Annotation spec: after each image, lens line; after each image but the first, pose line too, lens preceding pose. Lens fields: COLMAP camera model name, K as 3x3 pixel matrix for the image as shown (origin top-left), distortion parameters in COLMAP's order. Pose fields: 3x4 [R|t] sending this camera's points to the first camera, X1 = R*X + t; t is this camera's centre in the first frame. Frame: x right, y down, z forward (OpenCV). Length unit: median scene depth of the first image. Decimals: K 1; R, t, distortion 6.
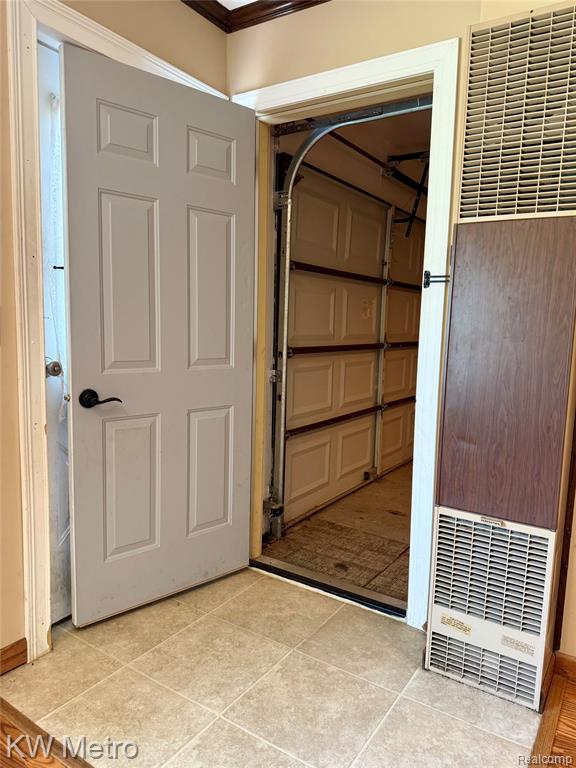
lens RADIAL K [[549.7, 0, 287.5], [0, 549.7, 385.0], [0, 0, 1]] dist [0.056165, -0.065494]
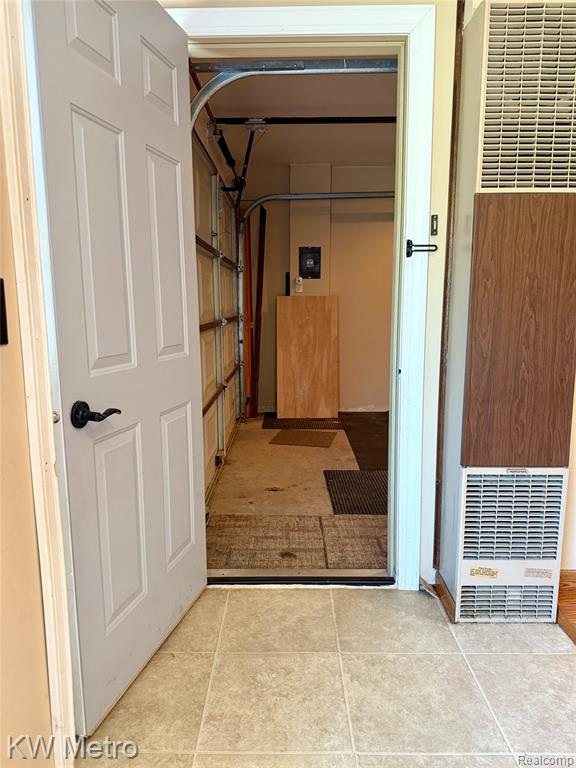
lens RADIAL K [[549.7, 0, 284.8], [0, 549.7, 385.7], [0, 0, 1]] dist [0.056165, -0.065494]
pose [[0.837706, -0.115825, 0.533698, -0.532019], [0.092942, 0.993231, 0.069669, -0.037599], [-0.538155, -0.008759, 0.842800, 0.292425]]
